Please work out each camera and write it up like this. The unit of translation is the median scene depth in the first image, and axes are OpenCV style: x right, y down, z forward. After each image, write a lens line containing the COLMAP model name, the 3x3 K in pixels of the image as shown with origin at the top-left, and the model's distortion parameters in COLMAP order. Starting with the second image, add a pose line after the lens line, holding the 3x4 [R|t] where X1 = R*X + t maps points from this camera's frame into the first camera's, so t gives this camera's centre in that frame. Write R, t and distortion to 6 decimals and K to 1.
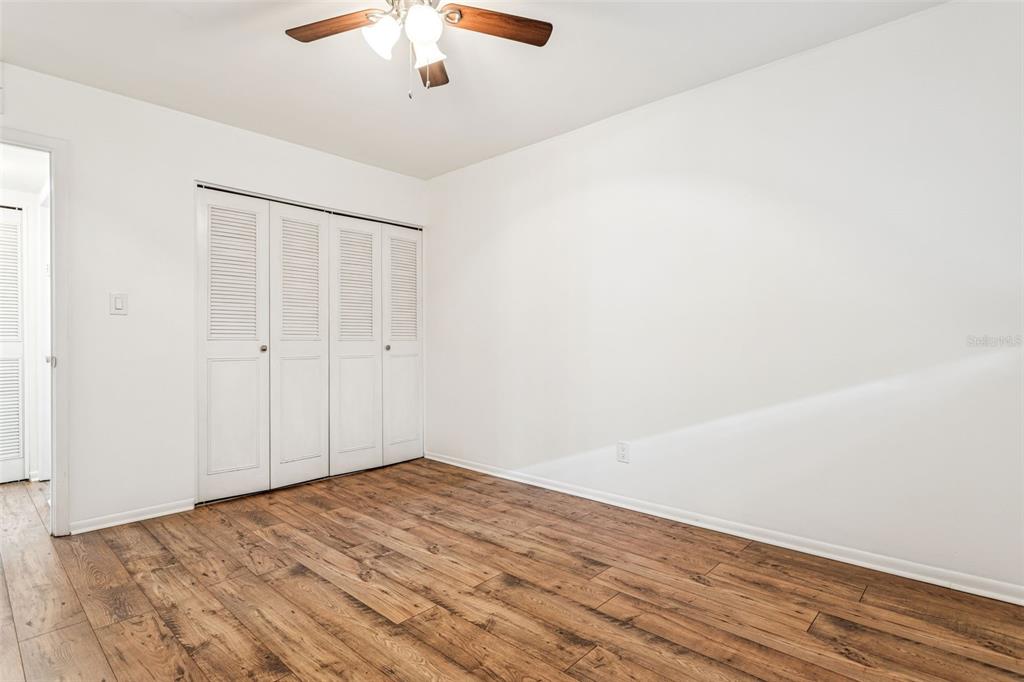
lens RADIAL K [[518.0, 0, 511.3], [0, 518.0, 341.1], [0, 0, 1]] dist [0.001626, 0.001096]
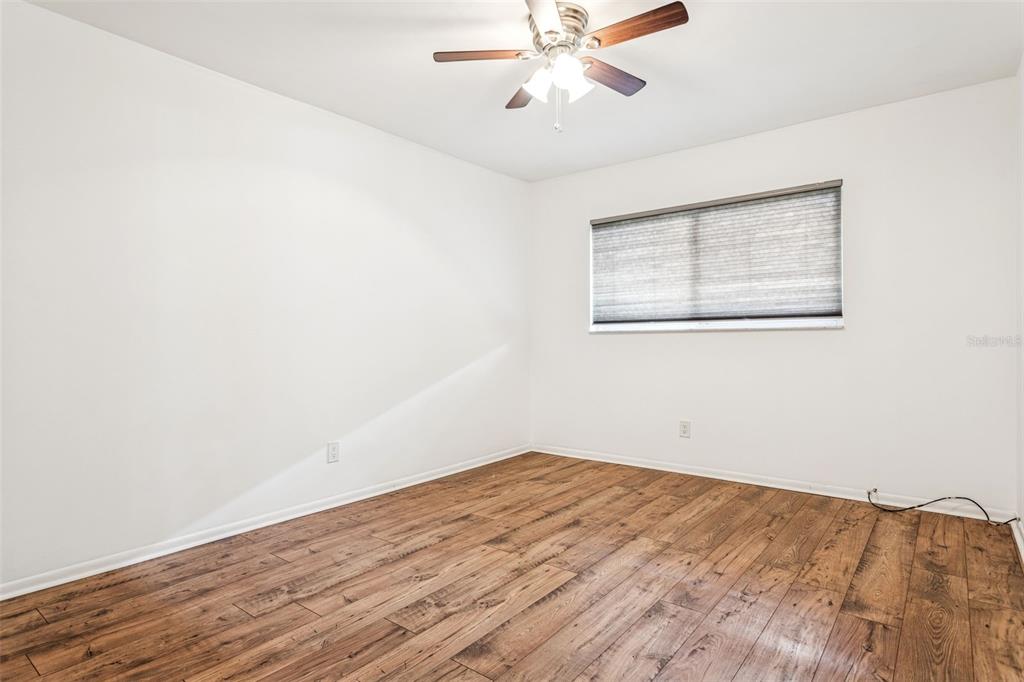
lens RADIAL K [[554.9, 0, 511.5], [0, 554.9, 340.8], [0, 0, 1]] dist [0.017354, 0.000282]
pose [[-0.089571, 0.003628, 0.995974, -1.087240], [0.005645, 0.999979, -0.003135, 0.005271], [-0.995964, 0.005342, -0.089589, 0.919749]]
